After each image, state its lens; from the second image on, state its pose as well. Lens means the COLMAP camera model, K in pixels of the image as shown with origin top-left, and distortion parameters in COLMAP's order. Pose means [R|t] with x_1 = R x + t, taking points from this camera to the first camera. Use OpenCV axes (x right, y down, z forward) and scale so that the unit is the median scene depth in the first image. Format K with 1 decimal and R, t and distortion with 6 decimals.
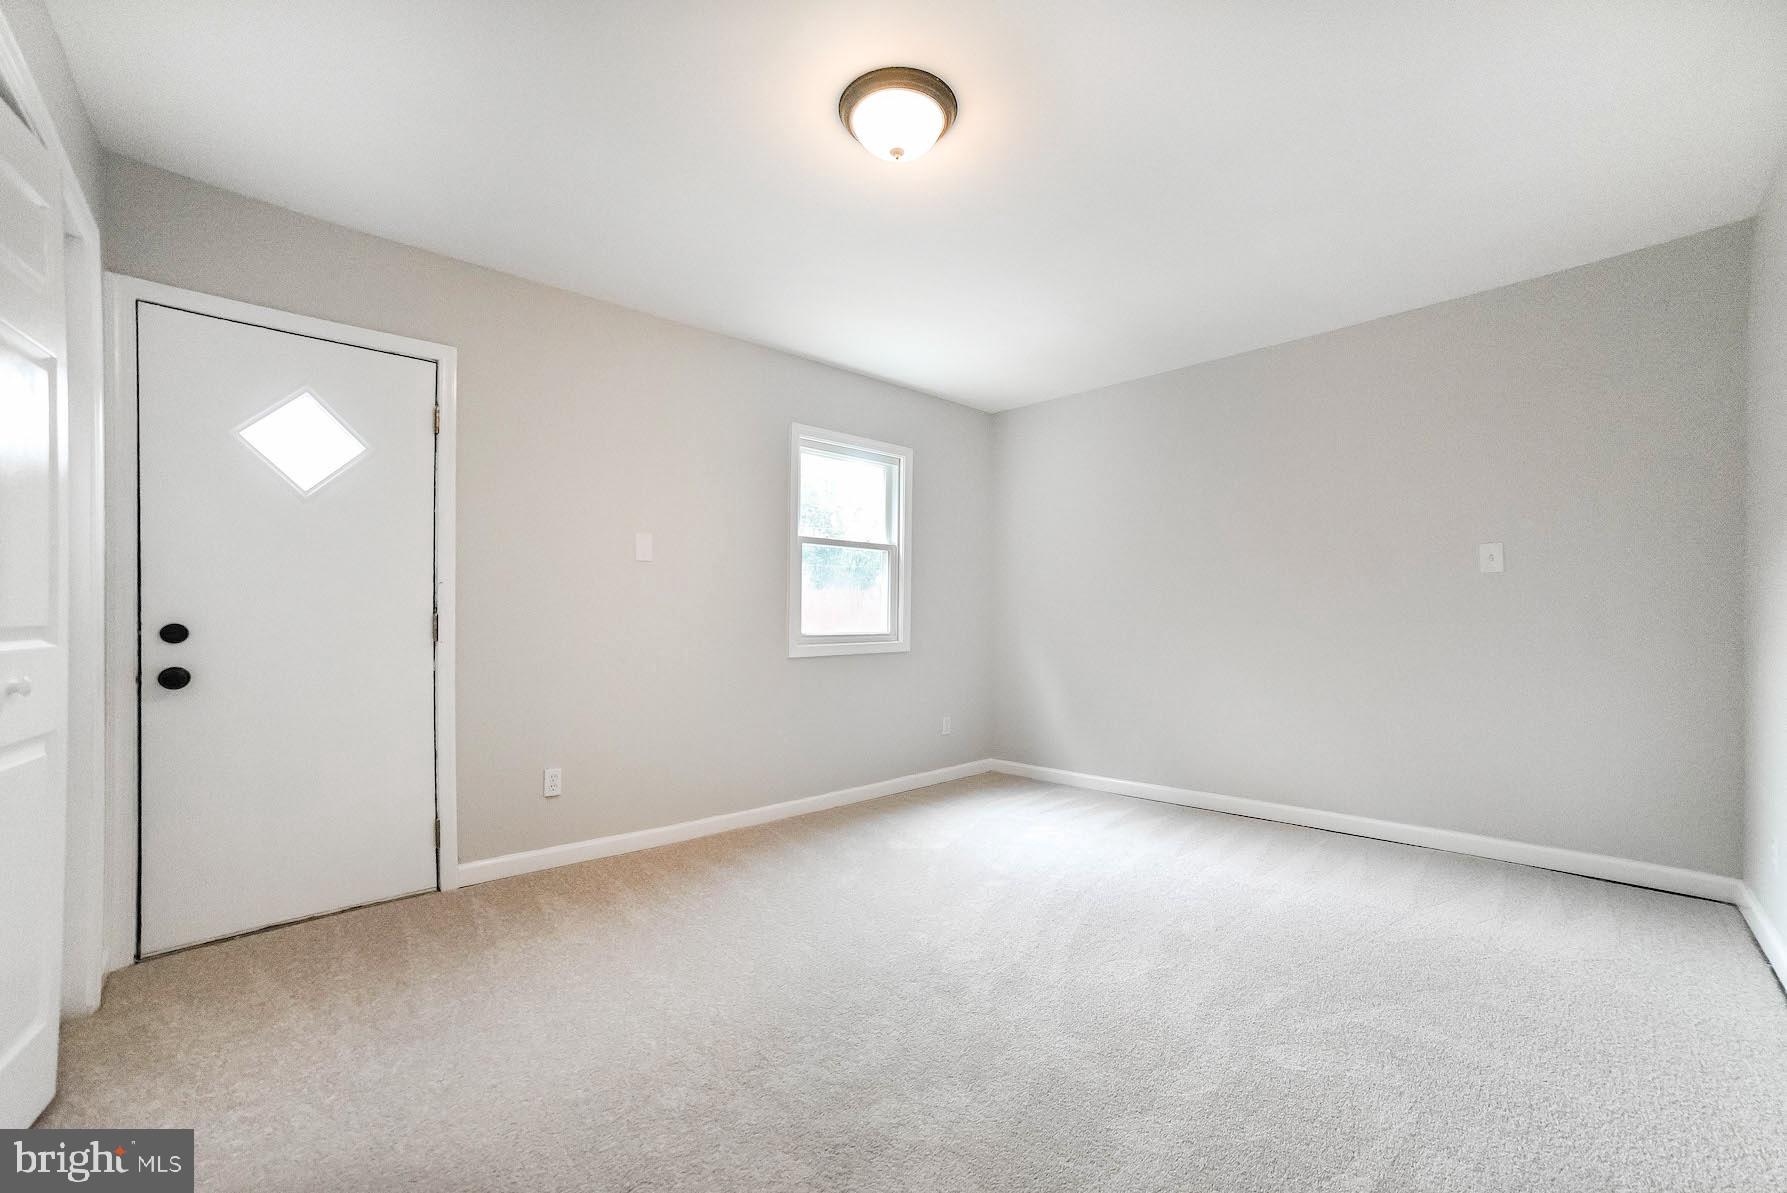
lens RADIAL K [[726.5, 0, 897.7], [0, 726.5, 612.1], [0, 0, 1]] dist [-0.079189, 0.036048]
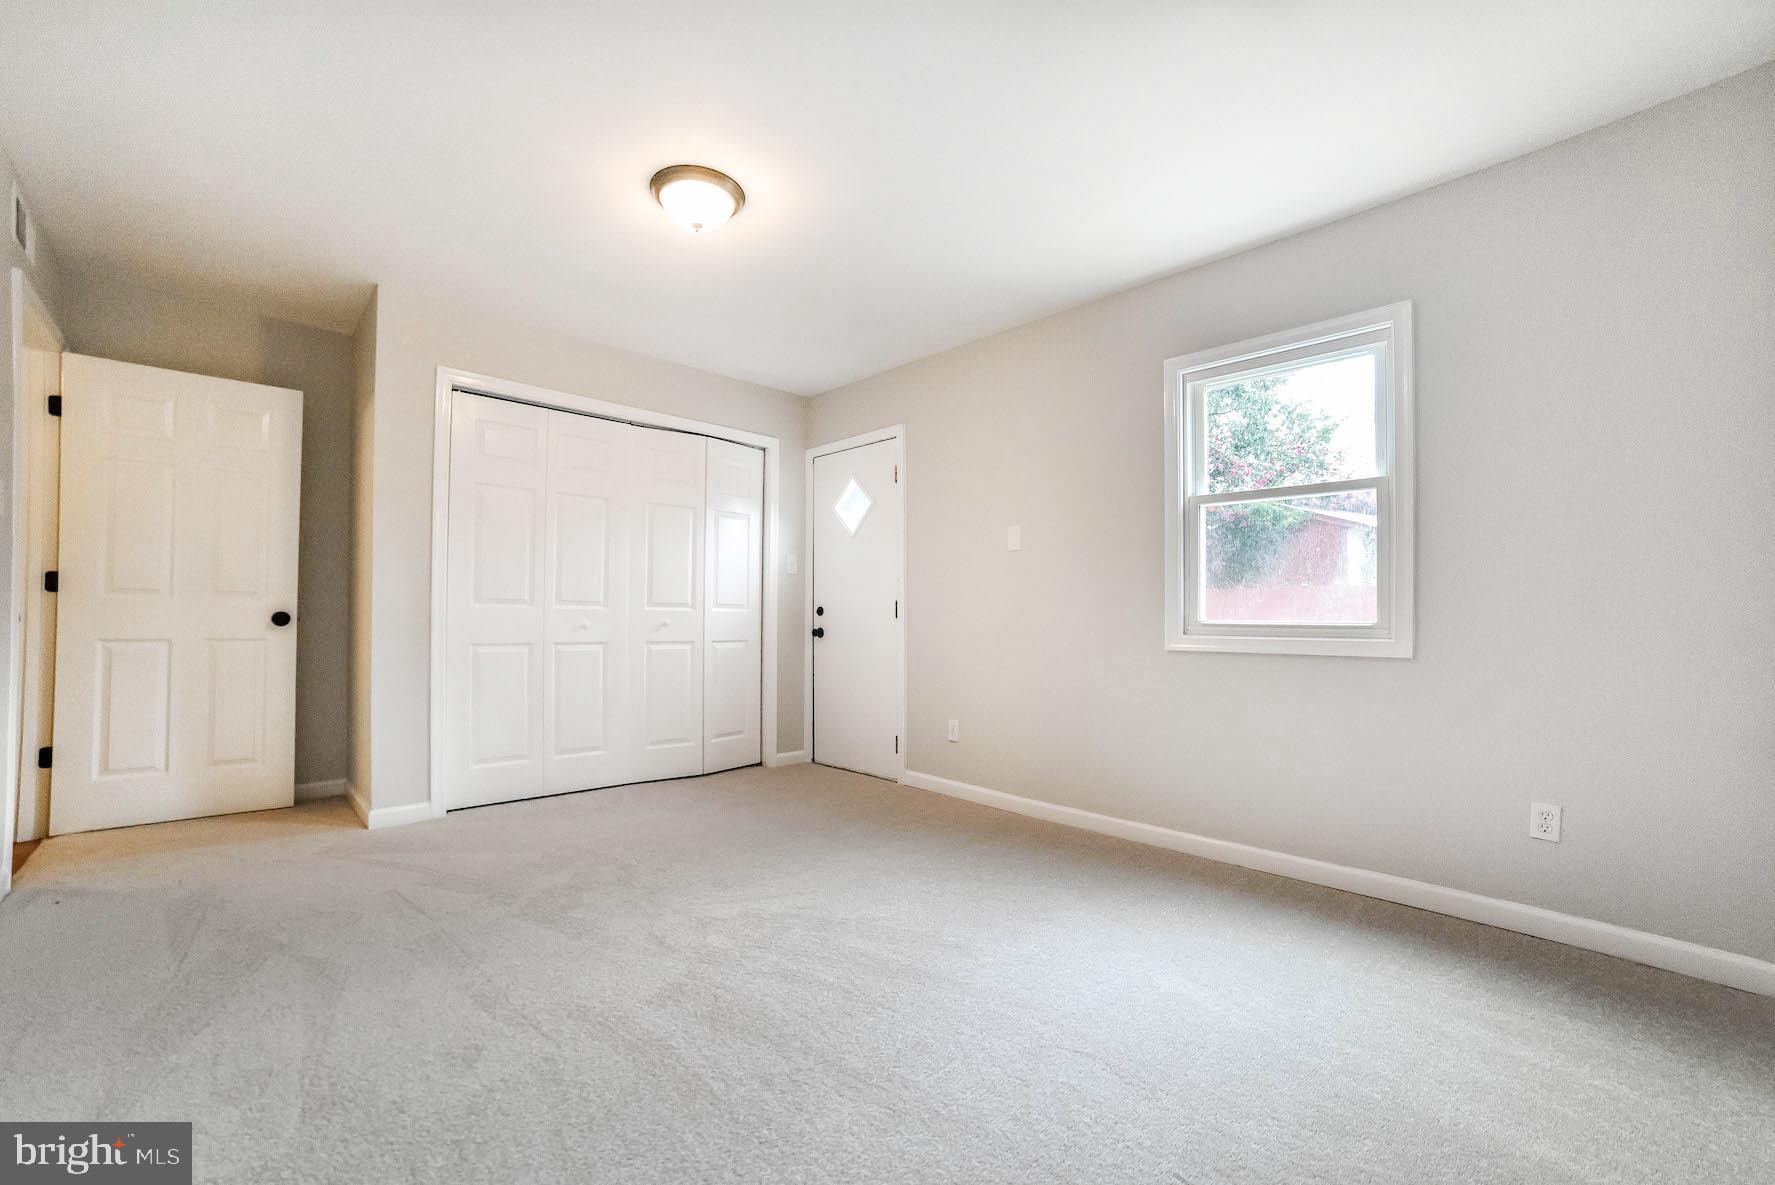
lens RADIAL K [[721.6, 0, 891.6], [0, 721.6, 608.0], [0, 0, 1]] dist [-0.079189, 0.036048]
pose [[0.007687, -0.006903, -0.999947, 0.823811], [0.001675, 0.999975, -0.006890, 0.026469], [0.999969, -0.001622, 0.007698, 0.877382]]
